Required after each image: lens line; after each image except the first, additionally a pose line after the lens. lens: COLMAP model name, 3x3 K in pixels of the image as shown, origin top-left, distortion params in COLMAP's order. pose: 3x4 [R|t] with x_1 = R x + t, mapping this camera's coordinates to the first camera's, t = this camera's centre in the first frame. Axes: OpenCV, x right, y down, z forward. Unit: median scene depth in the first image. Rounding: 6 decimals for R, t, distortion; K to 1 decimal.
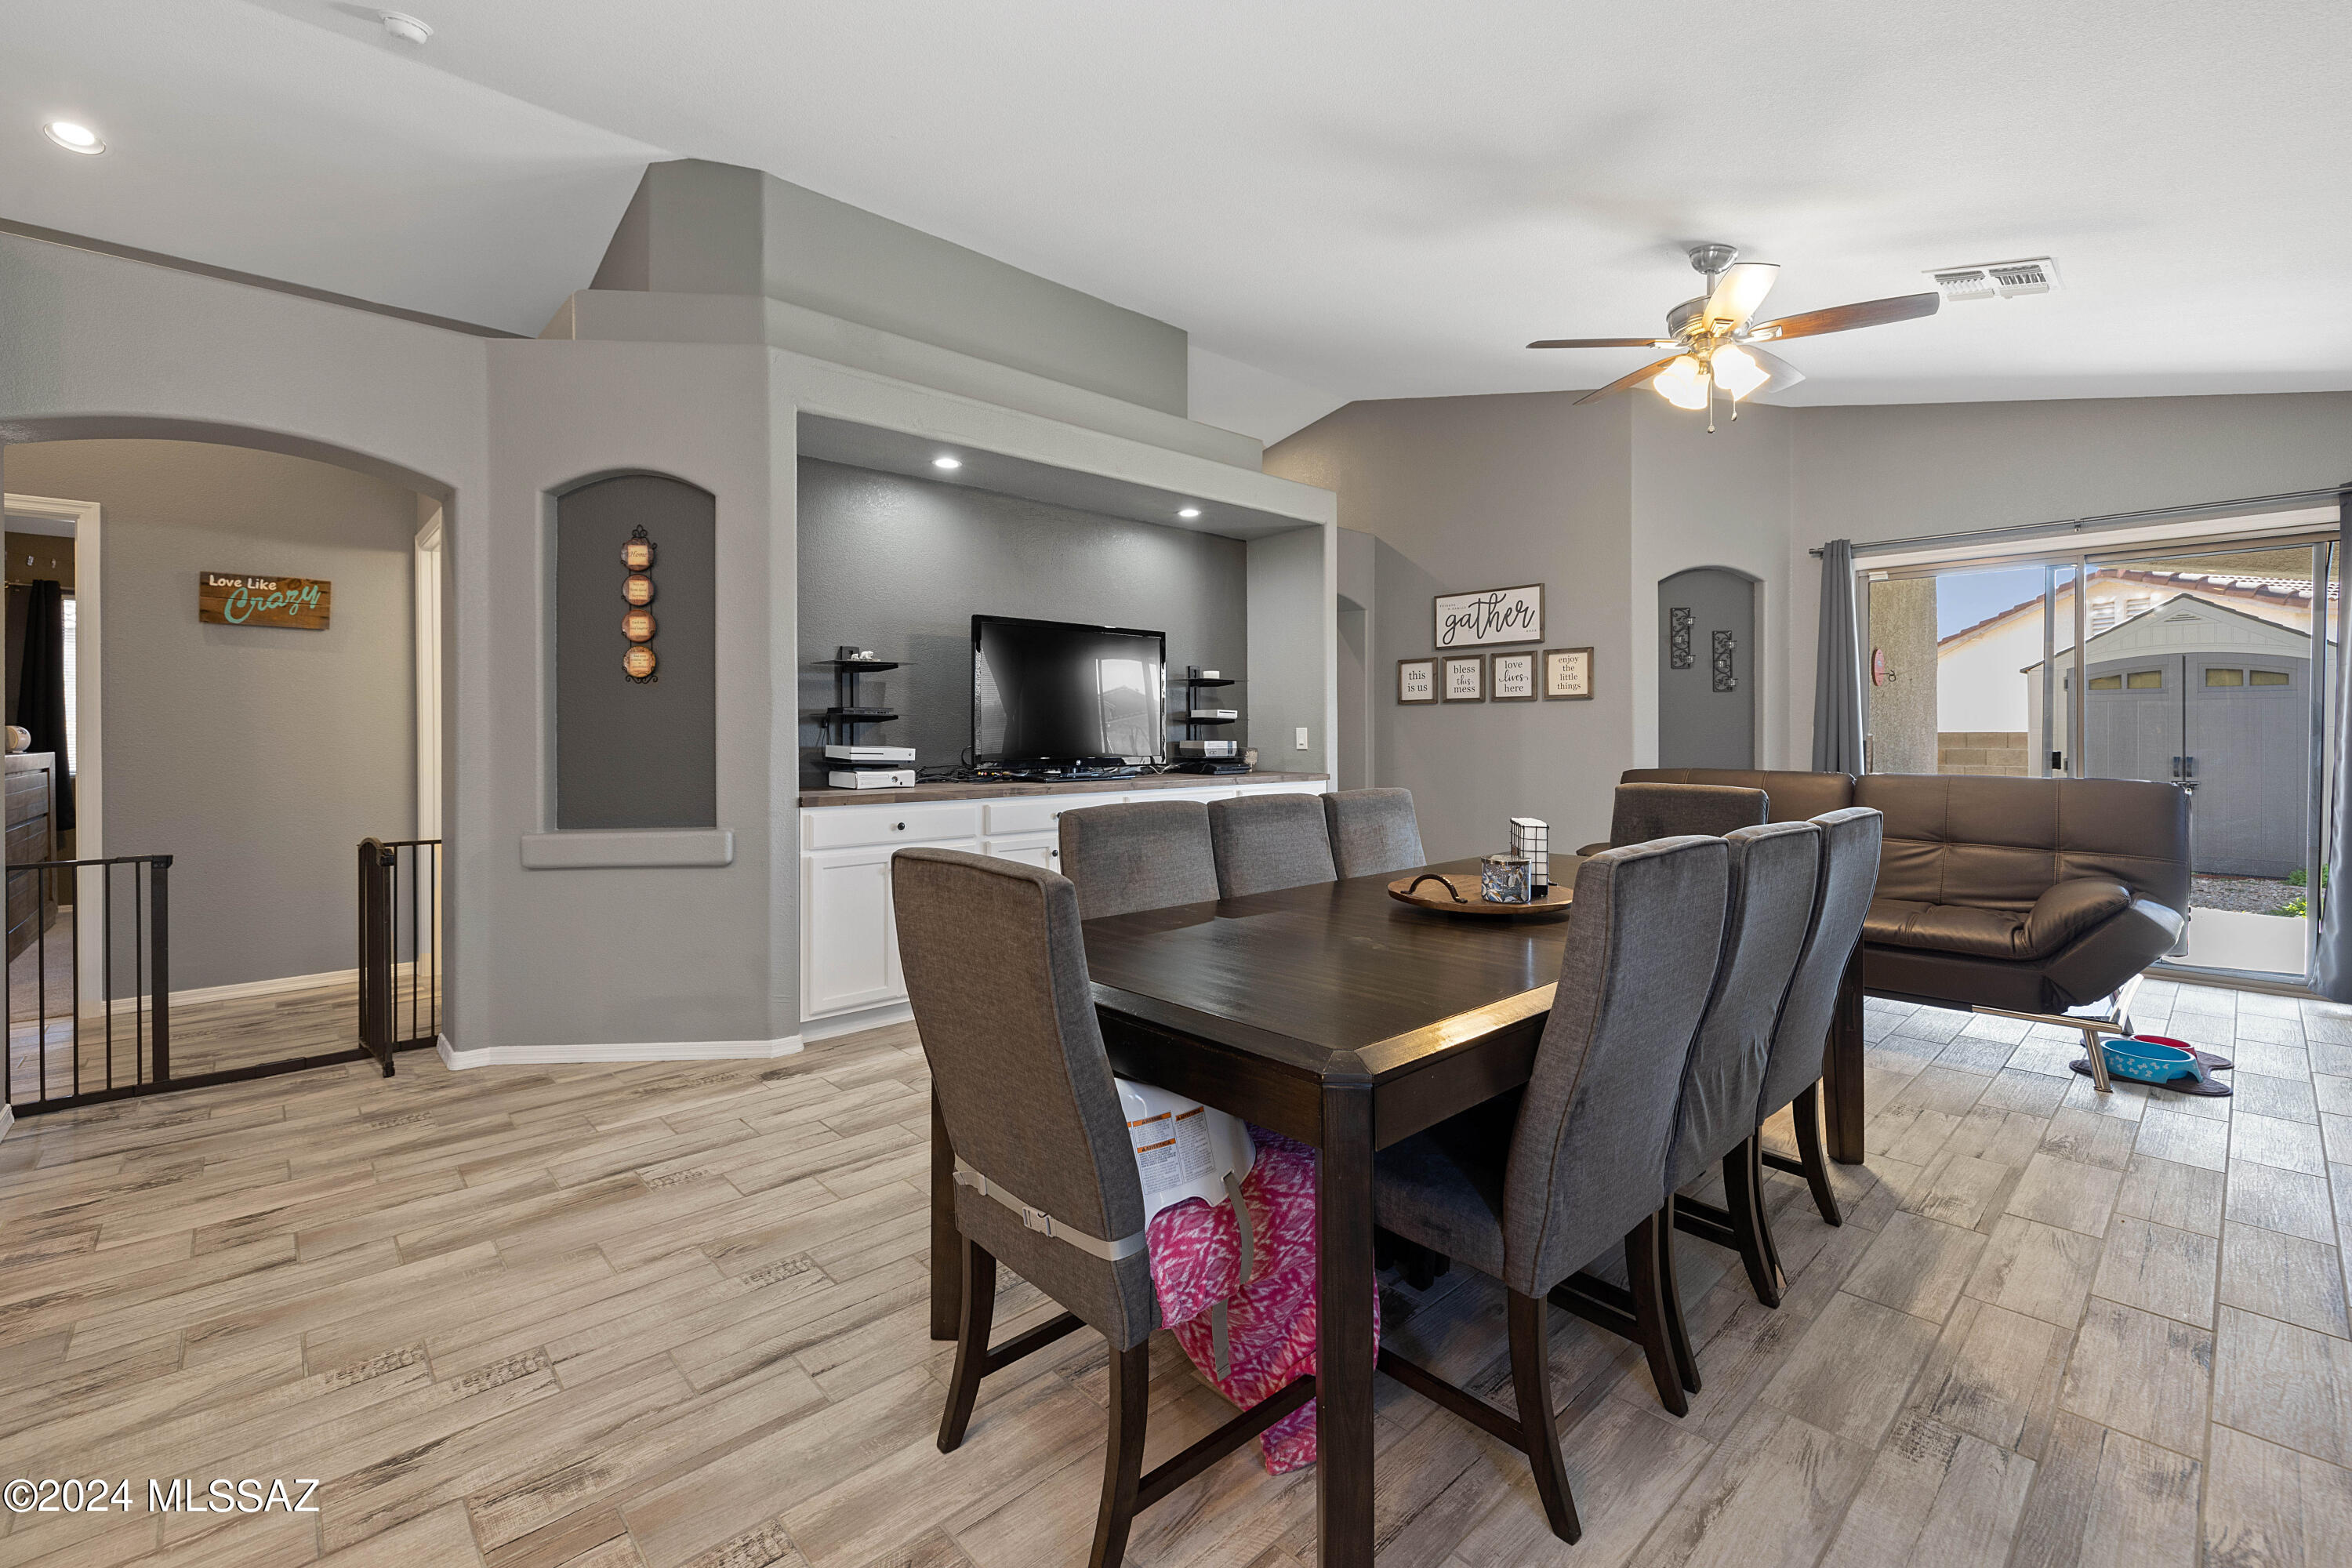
lens RADIAL K [[1001.2, 0, 1180.7], [0, 1001.2, 728.0], [0, 0, 1]] dist [-0.000598, -0.000070]
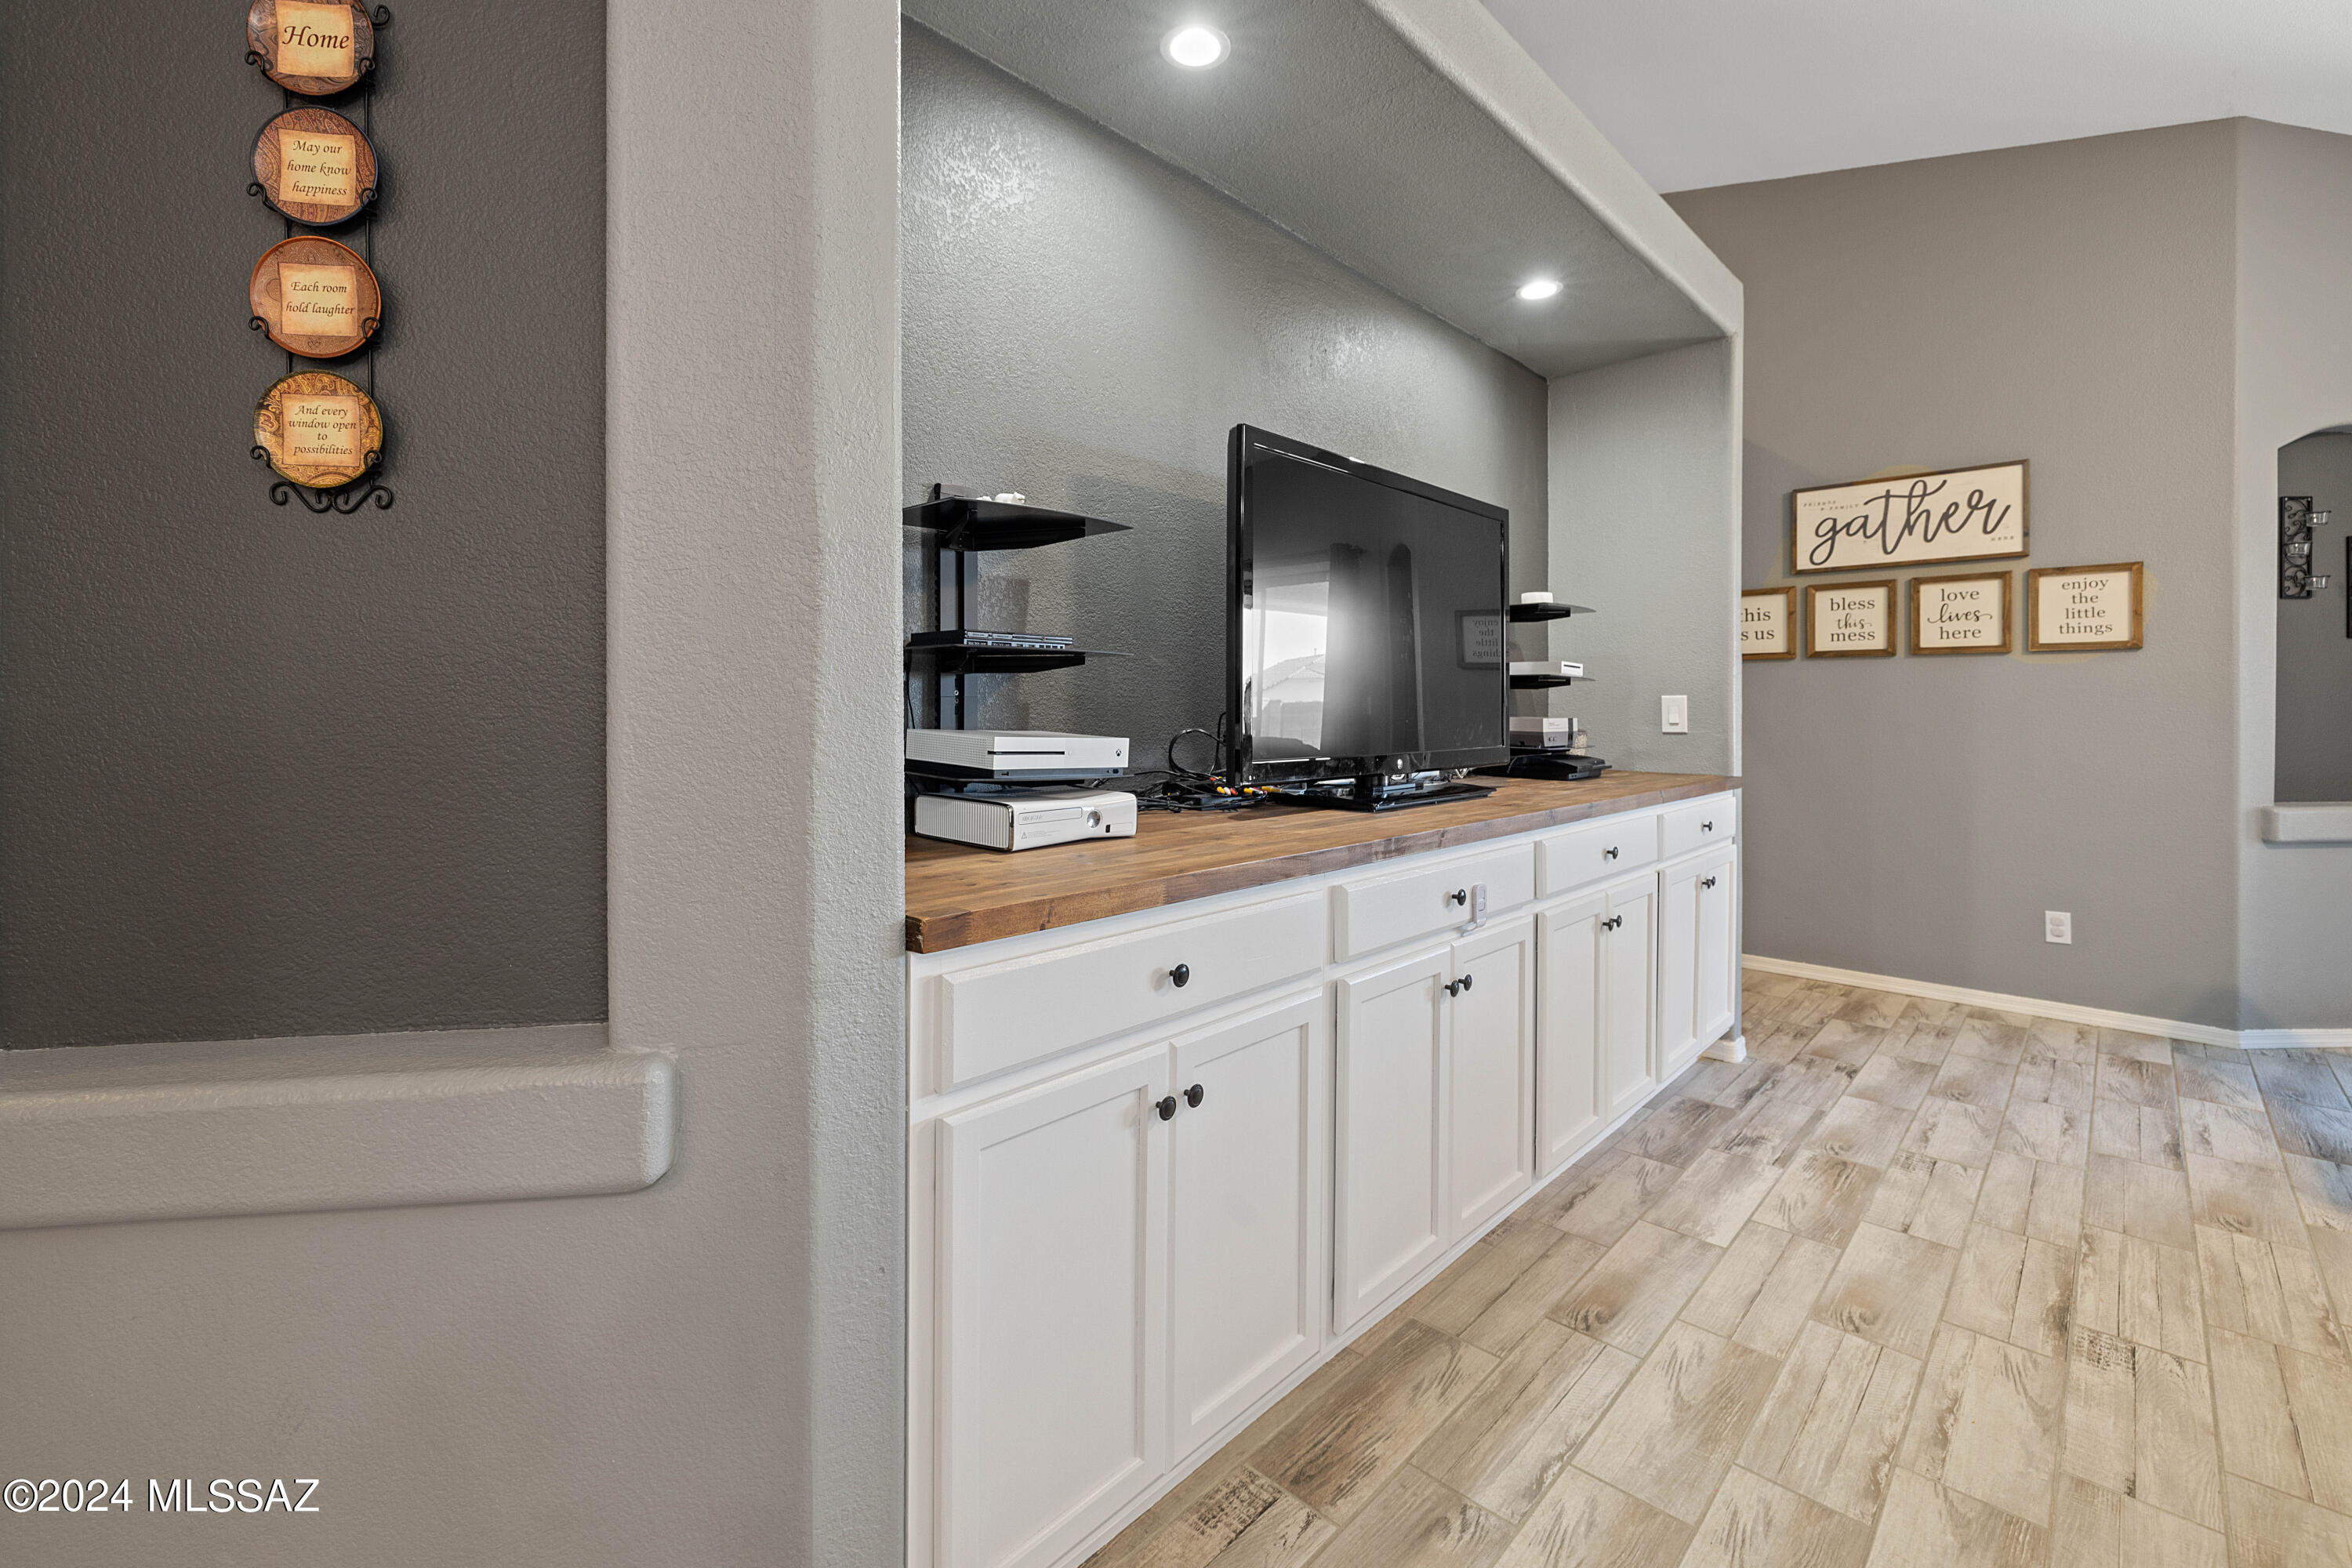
lens RADIAL K [[1005.5, 0, 1171.2], [0, 1005.5, 705.9], [0, 0, 1]] dist [-0.001101, -0.000316]
pose [[0.998285, 0.003750, 0.058423, -0.216099], [-0.004051, 0.999979, 0.005044, 0.004399], [-0.058403, -0.005272, 0.998279, 0.473896]]
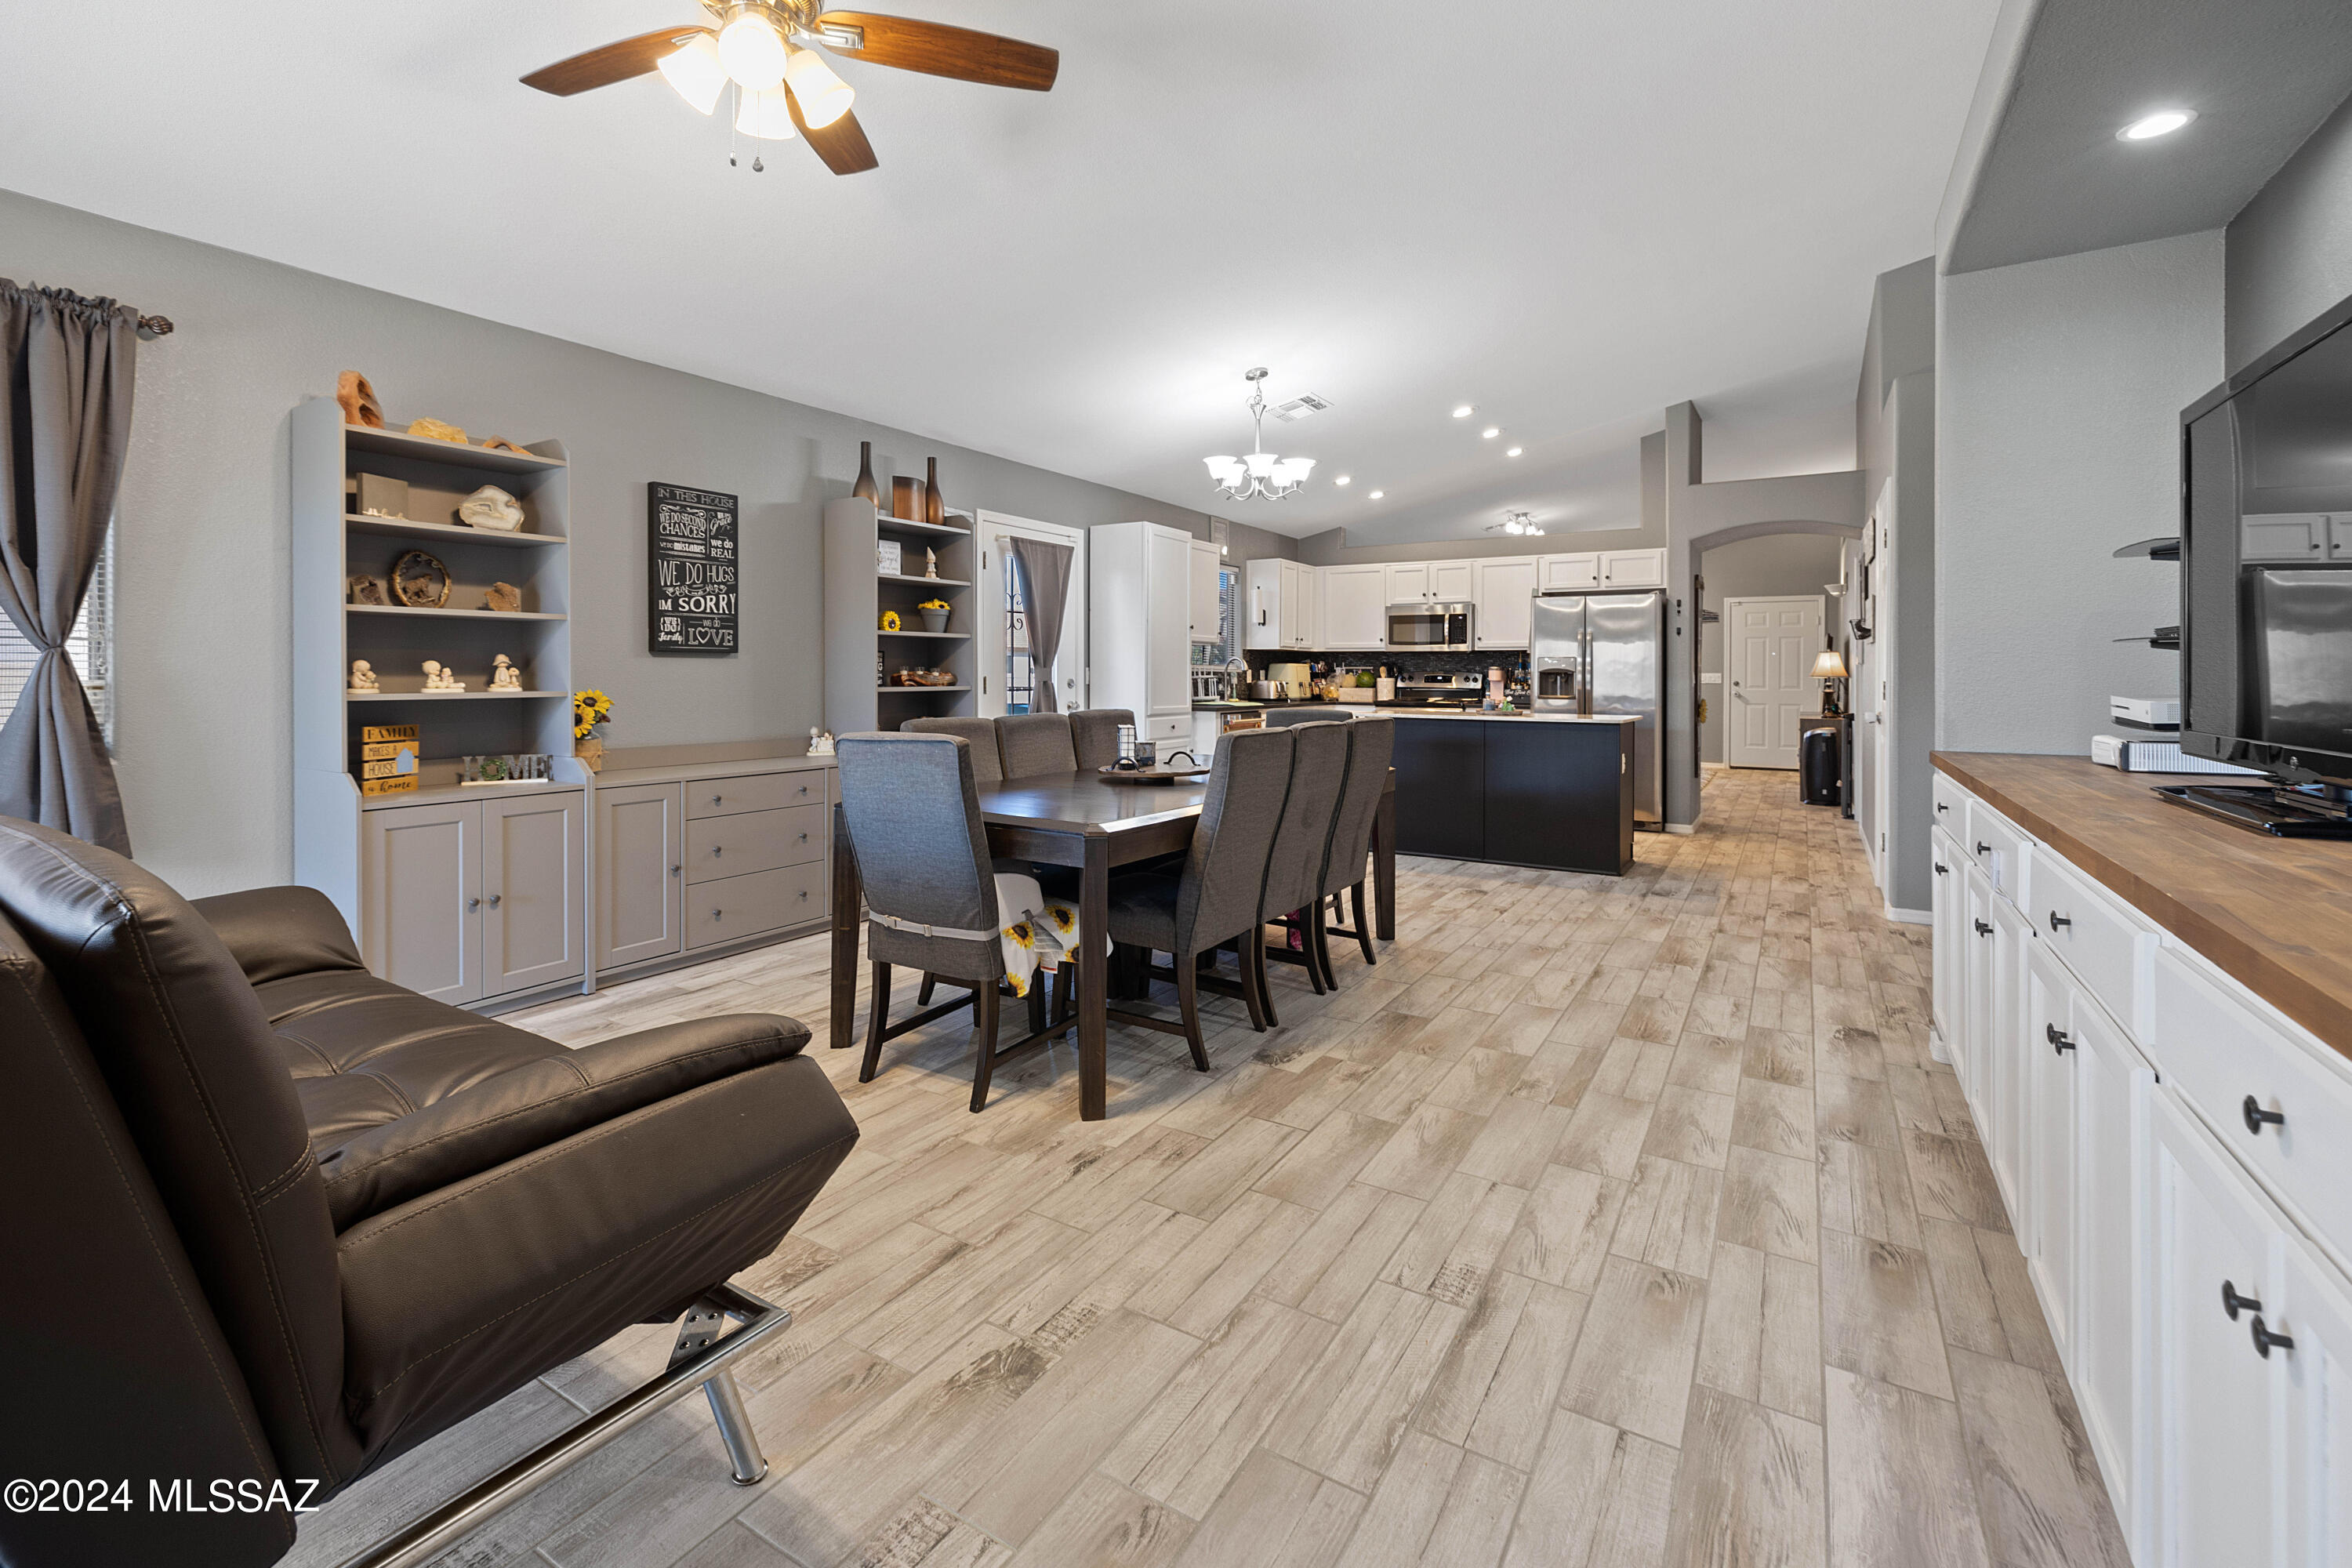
lens RADIAL K [[1016.5, 0, 1165.7], [0, 1016.5, 668.9], [0, 0, 1]] dist [-0.000238, 0.000023]
pose [[-0.966244, -0.003142, -0.257611, 0.300160], [-0.001024, 0.999965, -0.008356, 0.005870], [0.257628, -0.007810, -0.966213, 1.102255]]
